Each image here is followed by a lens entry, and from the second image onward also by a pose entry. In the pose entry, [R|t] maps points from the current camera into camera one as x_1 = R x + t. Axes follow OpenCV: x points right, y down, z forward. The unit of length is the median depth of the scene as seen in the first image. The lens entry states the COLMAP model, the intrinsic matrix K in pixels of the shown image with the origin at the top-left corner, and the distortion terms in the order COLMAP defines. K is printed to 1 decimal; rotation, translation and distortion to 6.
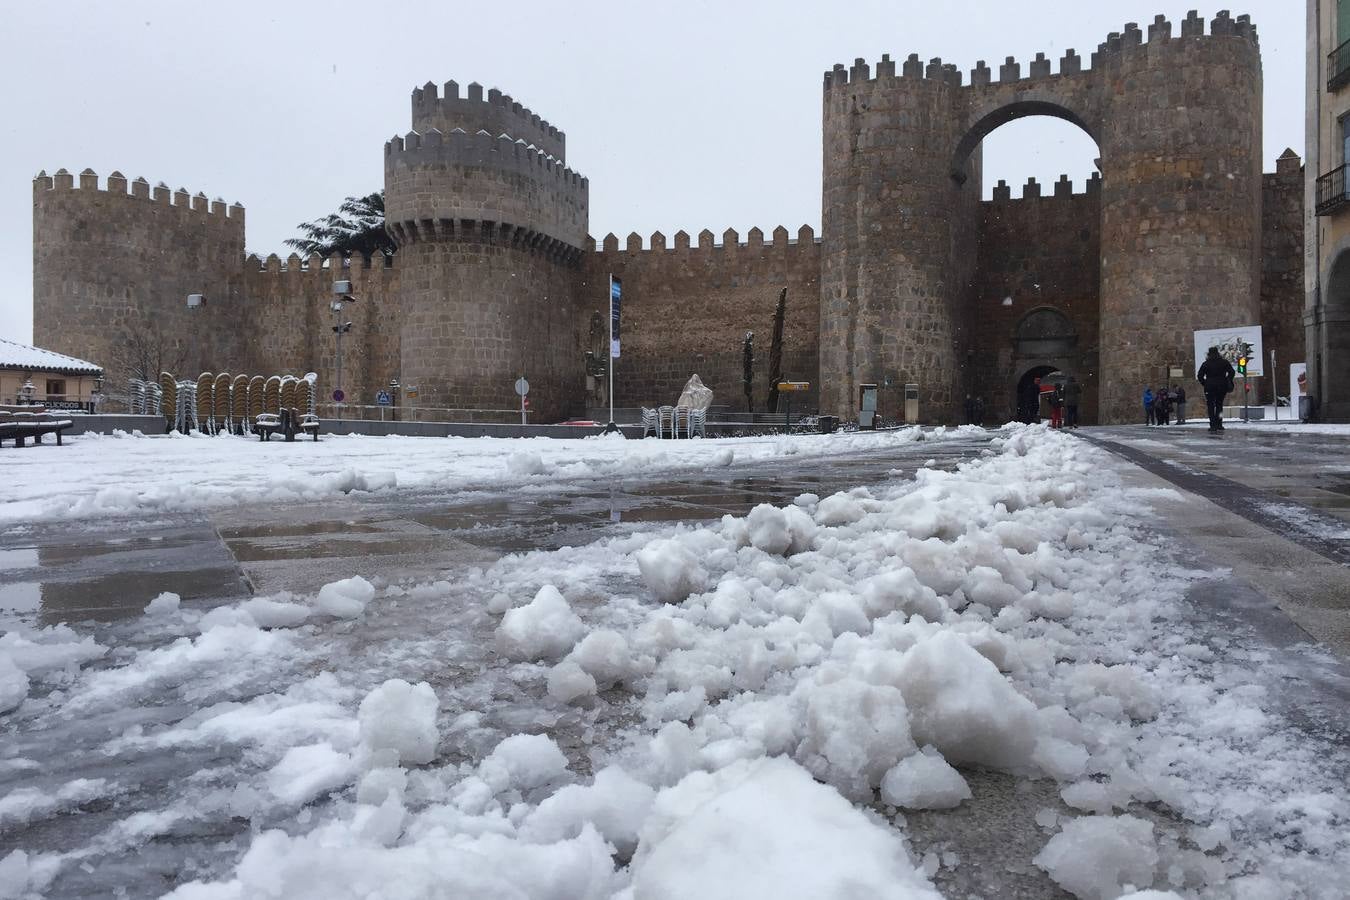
lens RADIAL K [[1154.8, 0, 676.0], [0, 1154.8, 448.8], [0, 0, 1]] dist [0.053356, -0.024211]
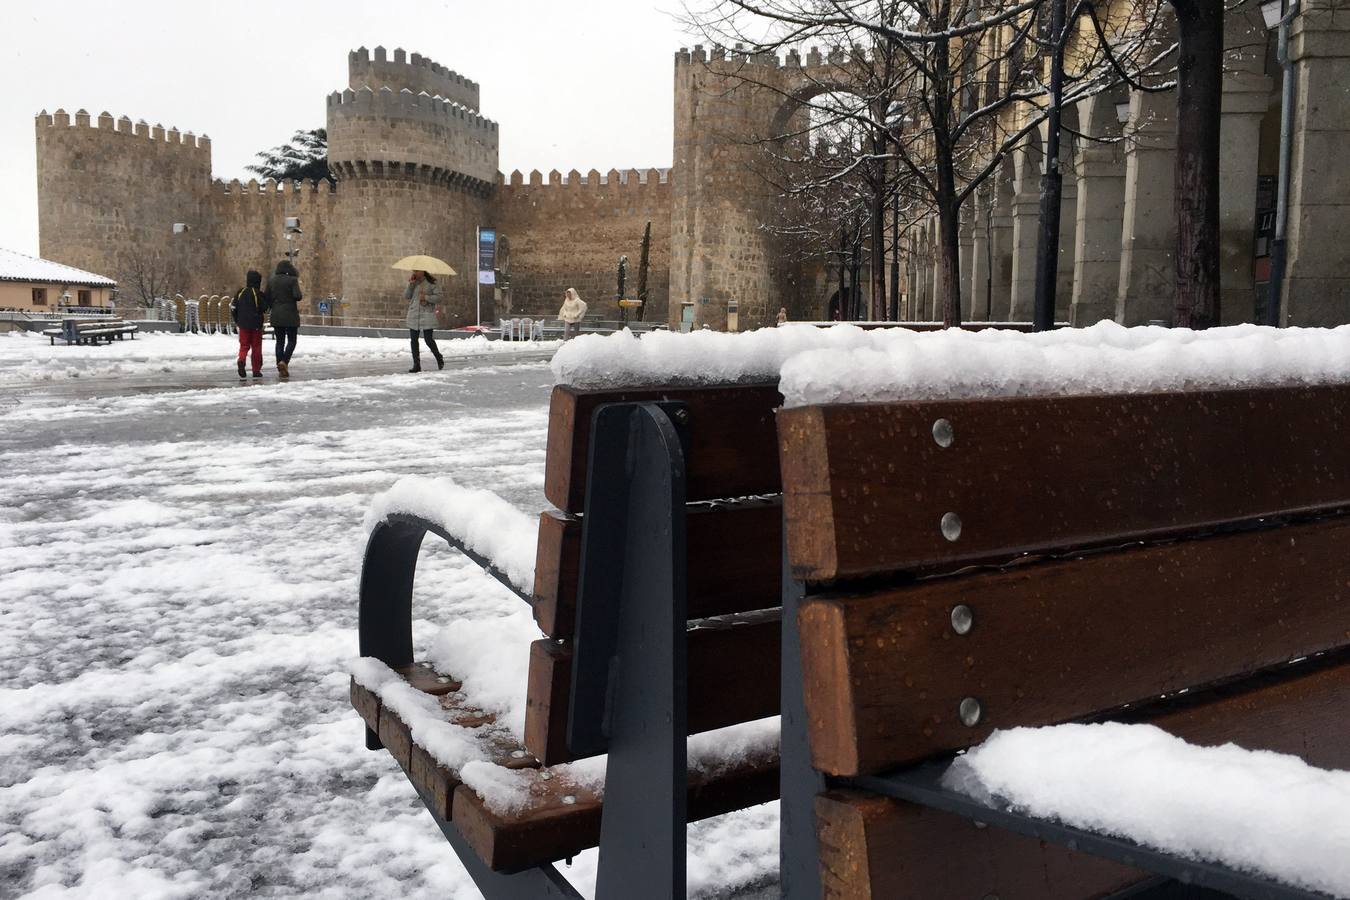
lens RADIAL K [[1154.8, 0, 674.5], [0, 1154.8, 448.7], [0, 0, 1]] dist [0.053356, -0.024211]
pose [[0.999476, 0.012327, 0.029928, 0.082999], [-0.014848, 0.996225, 0.085525, -0.000556], [-0.028761, -0.085925, 0.995886, -0.264713]]
